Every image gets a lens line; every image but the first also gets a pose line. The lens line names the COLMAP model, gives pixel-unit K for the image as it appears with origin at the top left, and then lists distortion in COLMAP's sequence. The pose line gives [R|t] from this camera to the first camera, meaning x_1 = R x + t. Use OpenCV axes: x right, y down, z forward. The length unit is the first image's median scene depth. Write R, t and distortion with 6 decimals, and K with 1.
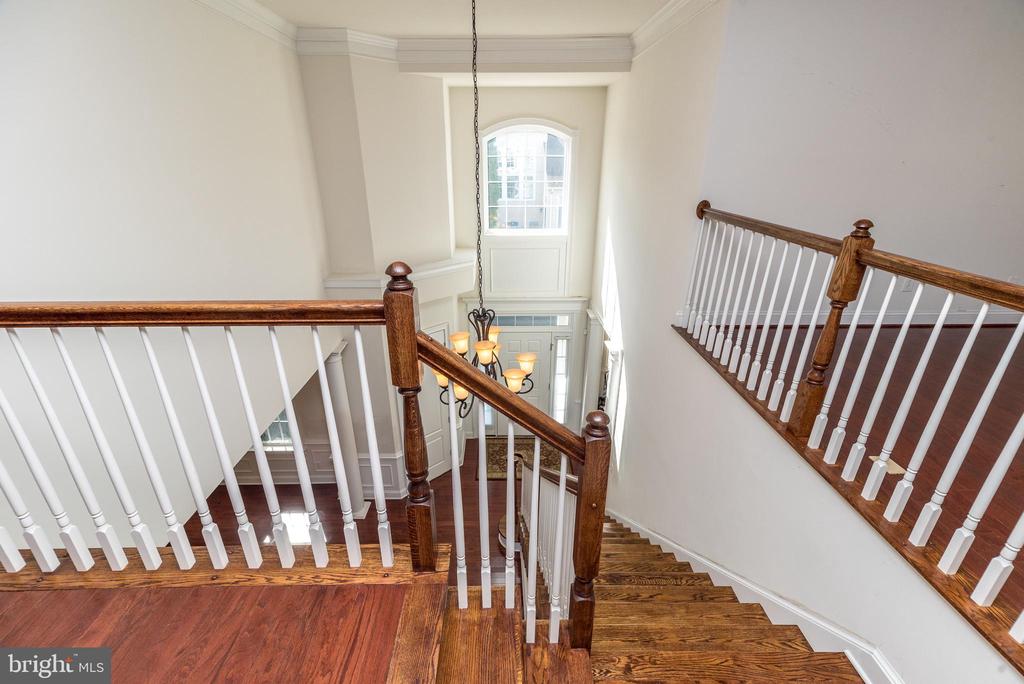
lens RADIAL K [[448.4, 0, 511.1], [0, 448.4, 345.2], [0, 0, 1]] dist [0.008609, 0.000183]
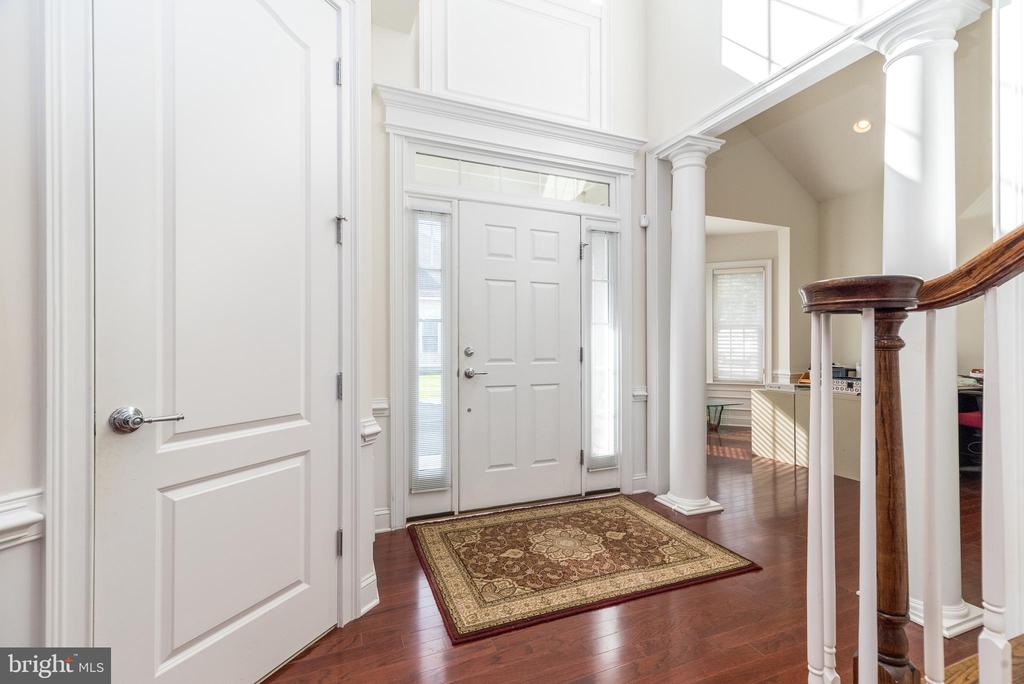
lens RADIAL K [[448.4, 0, 513.9], [0, 448.4, 341.5], [0, 0, 1]] dist [0.008609, 0.000183]
pose [[0.931848, -0.002584, 0.362840, -0.173403], [0.146219, 0.917862, -0.368983, 0.314928], [-0.332083, 0.396890, 0.855686, 0.922402]]
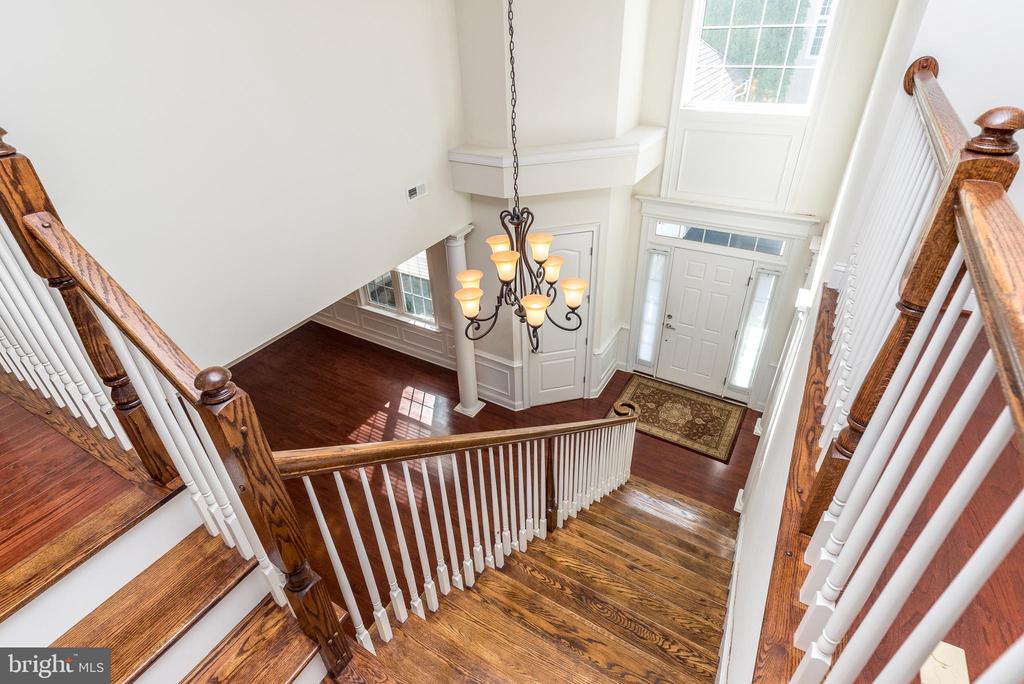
lens RADIAL K [[519.9, 0, 510.1], [0, 519.9, 334.9], [0, 0, 1]] dist [0.005389, 0.000546]
pose [[0.849414, 0.258878, -0.459867, 0.226727], [-0.174189, 0.960109, 0.218742, -0.038897], [0.498150, -0.105699, 0.860624, 0.127853]]
